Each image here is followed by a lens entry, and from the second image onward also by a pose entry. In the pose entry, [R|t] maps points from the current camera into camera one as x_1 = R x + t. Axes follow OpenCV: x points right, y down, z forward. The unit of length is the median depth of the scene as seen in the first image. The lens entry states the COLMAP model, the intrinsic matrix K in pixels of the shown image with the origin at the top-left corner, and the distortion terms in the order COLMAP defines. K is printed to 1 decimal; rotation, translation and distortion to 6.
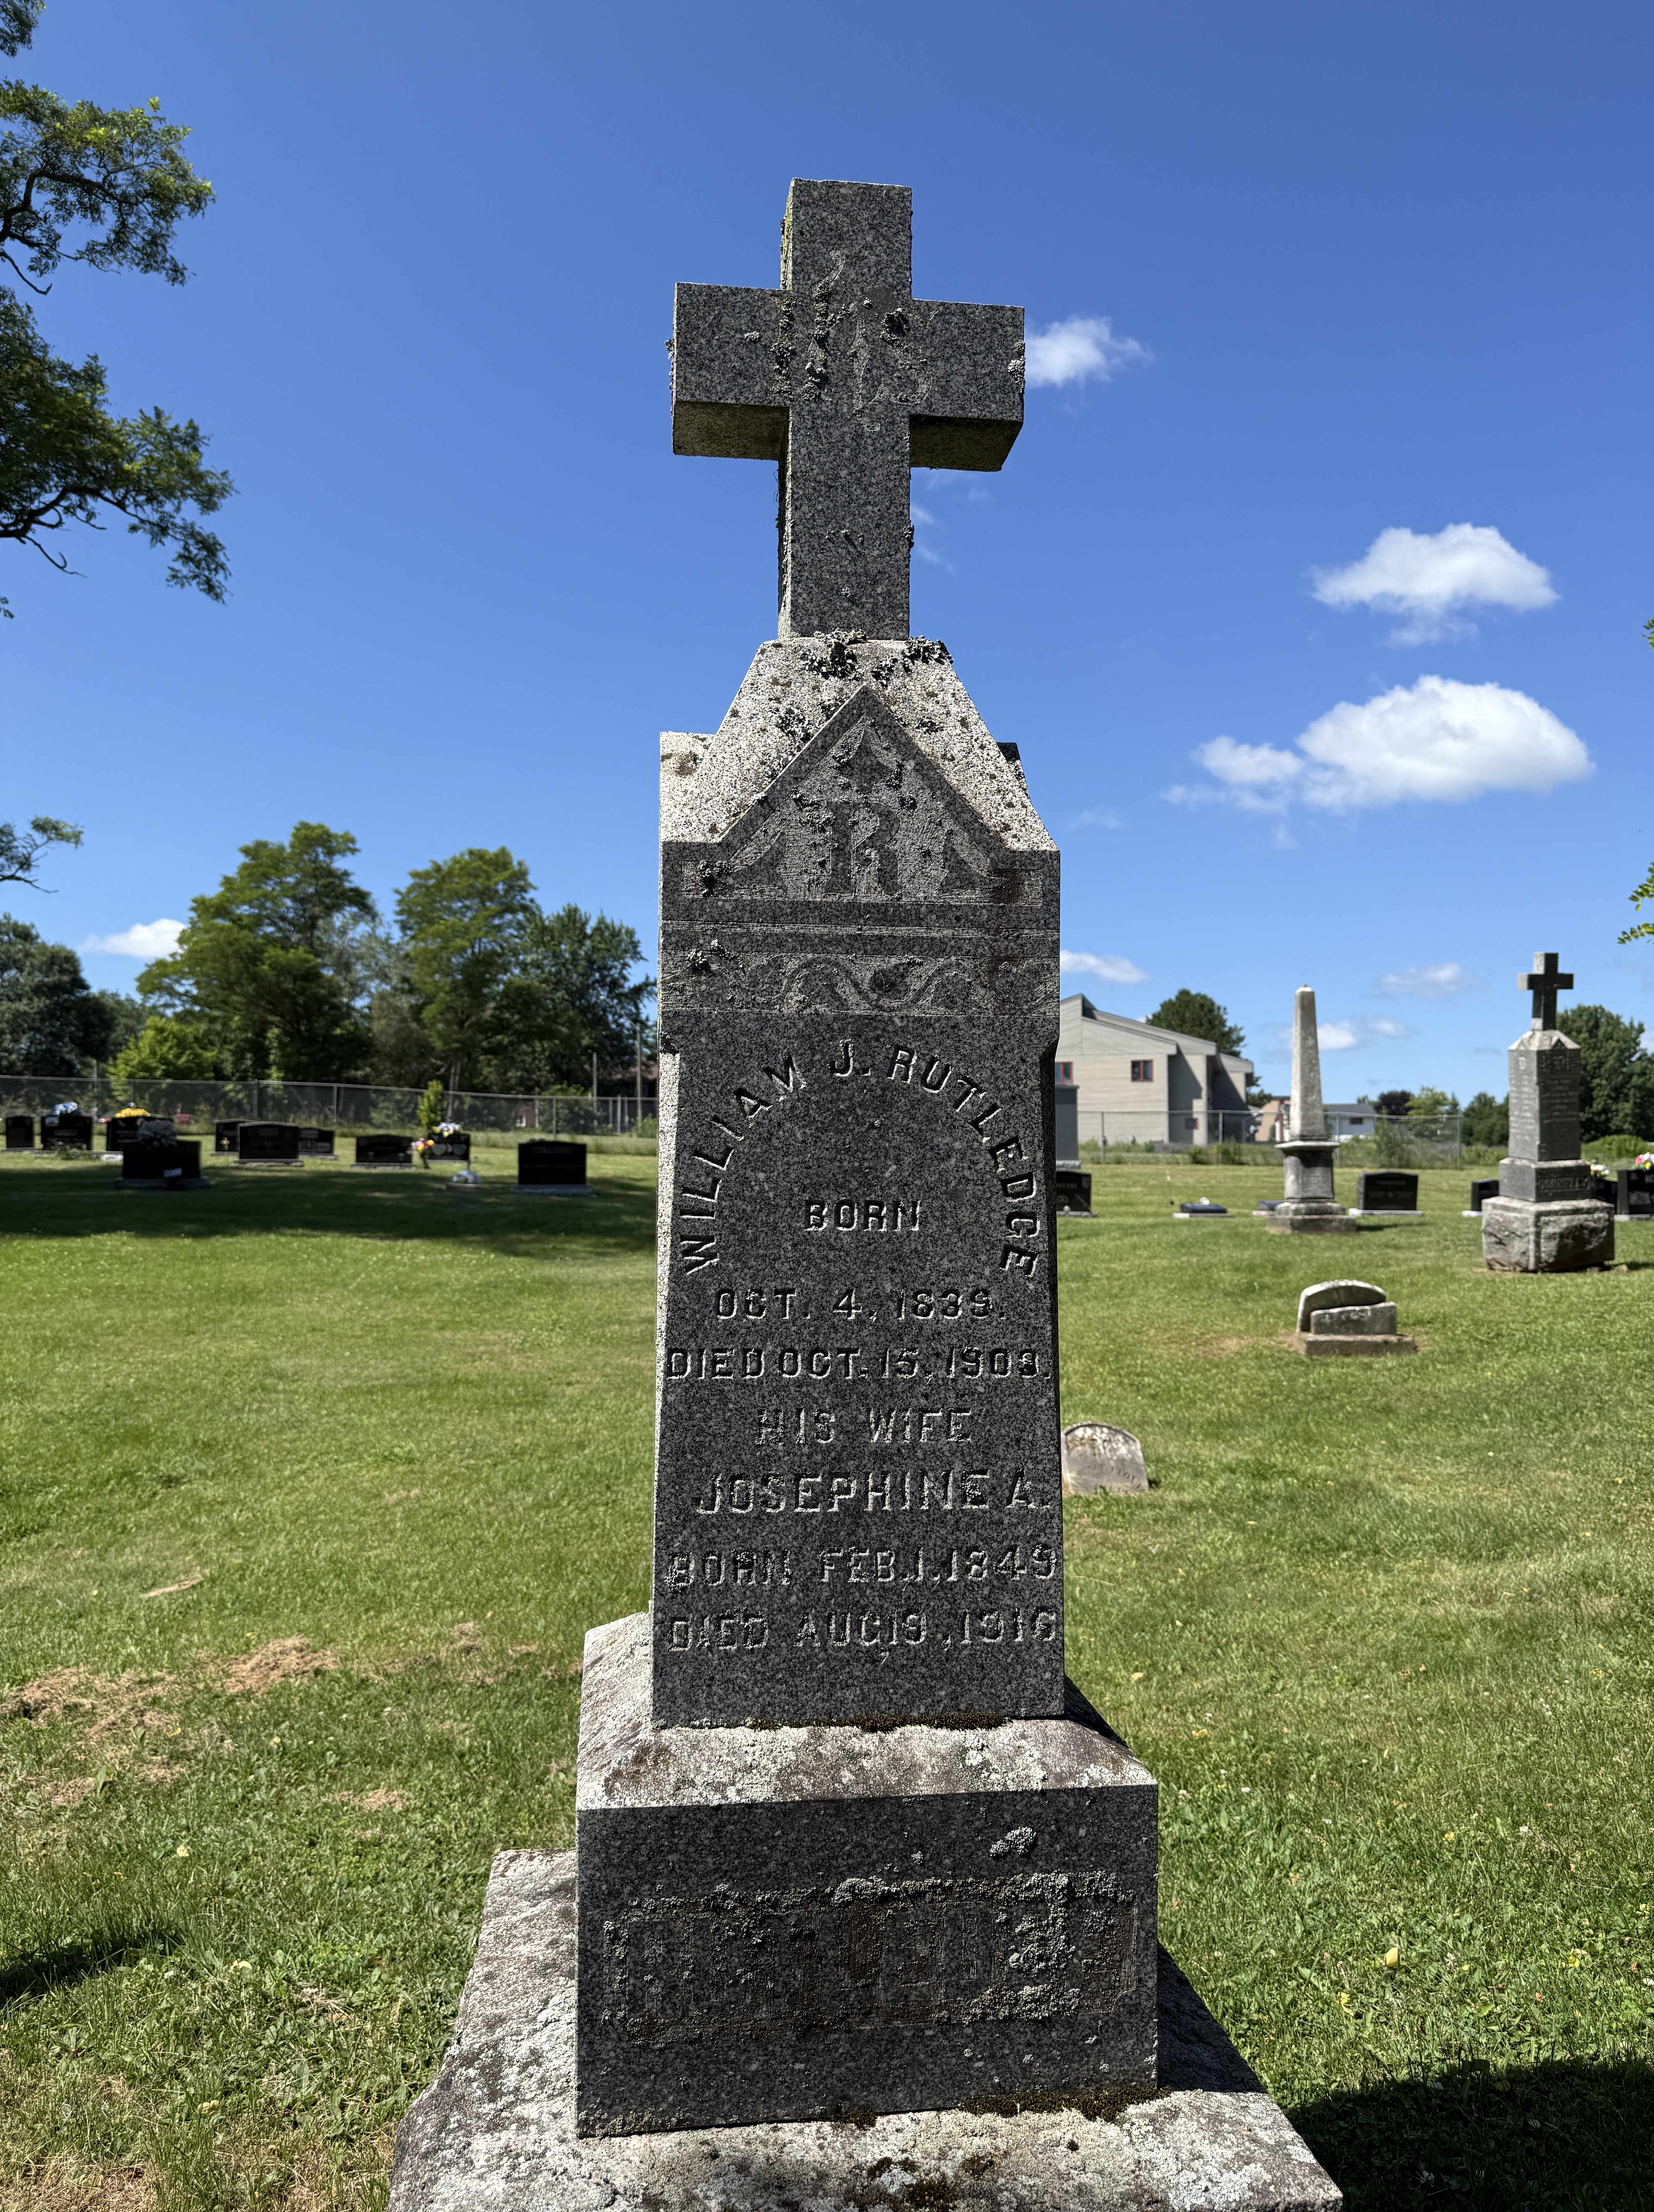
lens RADIAL K [[1611.3, 0, 827.0], [0, 1611.3, 1106.0], [0, 0, 1]] dist [0.141290, -0.300953]
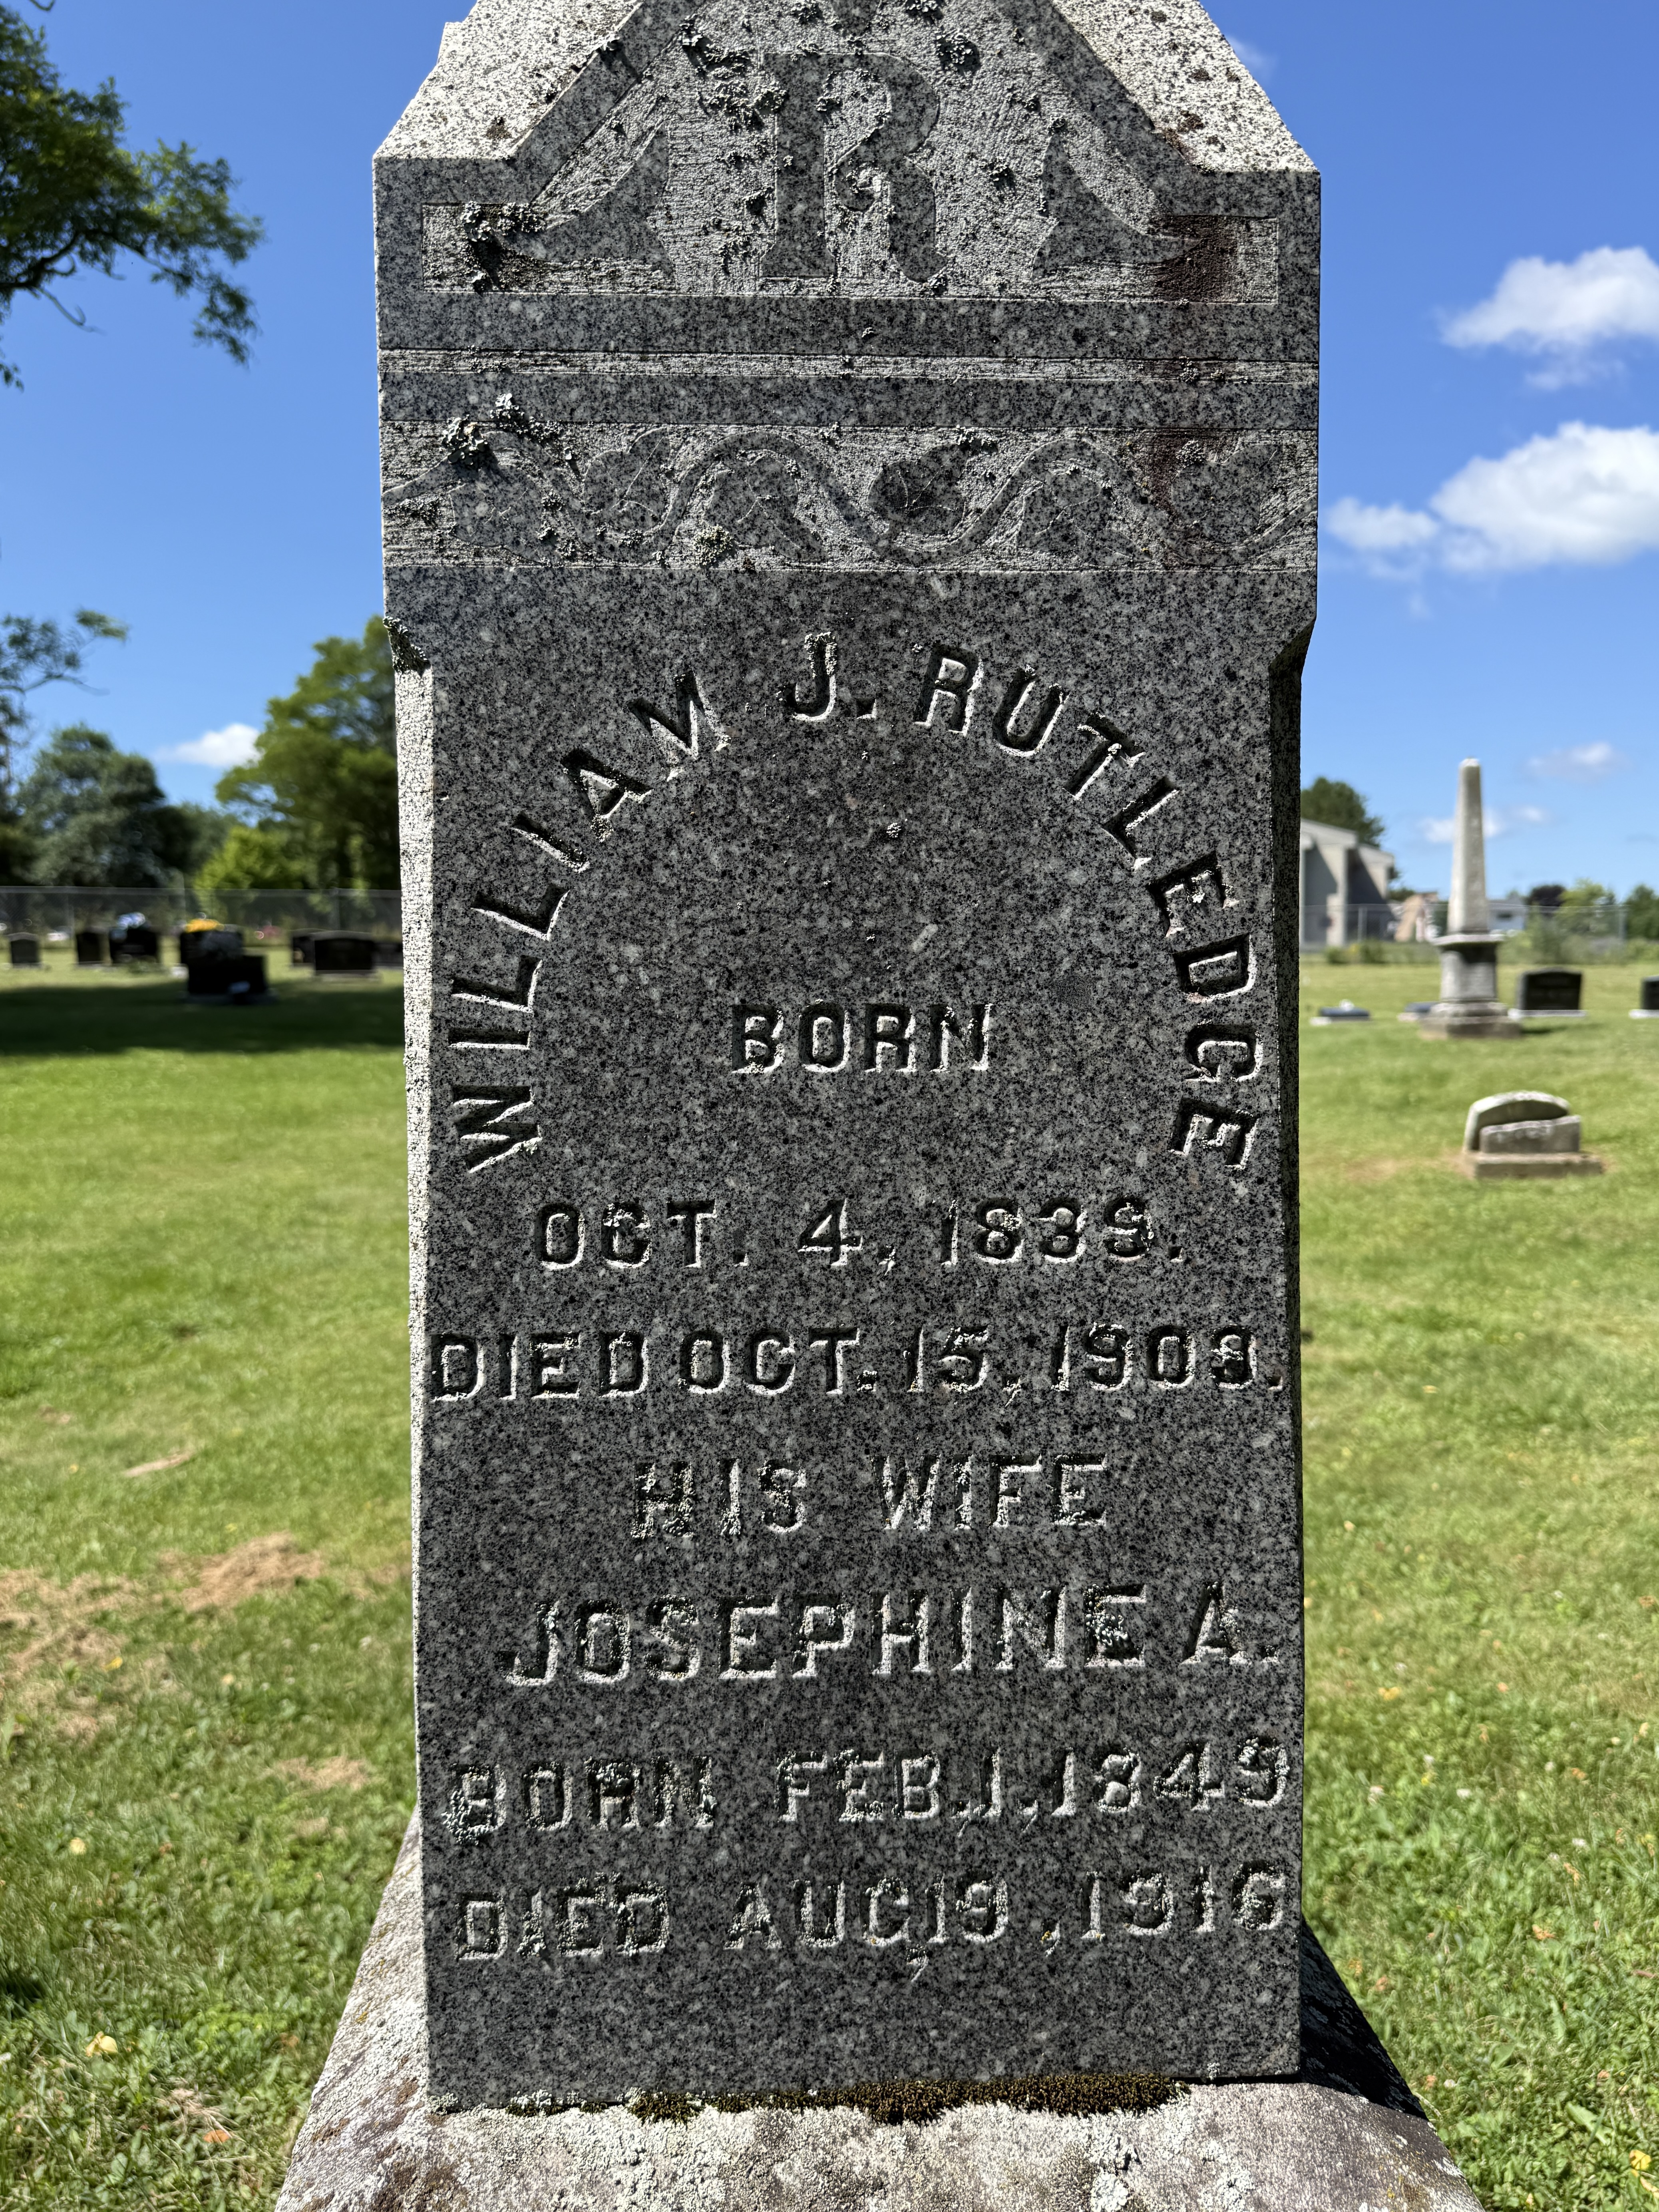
lens RADIAL K [[1697.7, 0, 829.5], [0, 1697.7, 1106.0], [0, 0, 1]] dist [0.105345, -0.221864]
pose [[0.998045, -0.008545, -0.061906, 0.041841], [0.015539, 0.993429, 0.113393, 0.032935], [0.060530, -0.114133, 0.991620, 0.528555]]
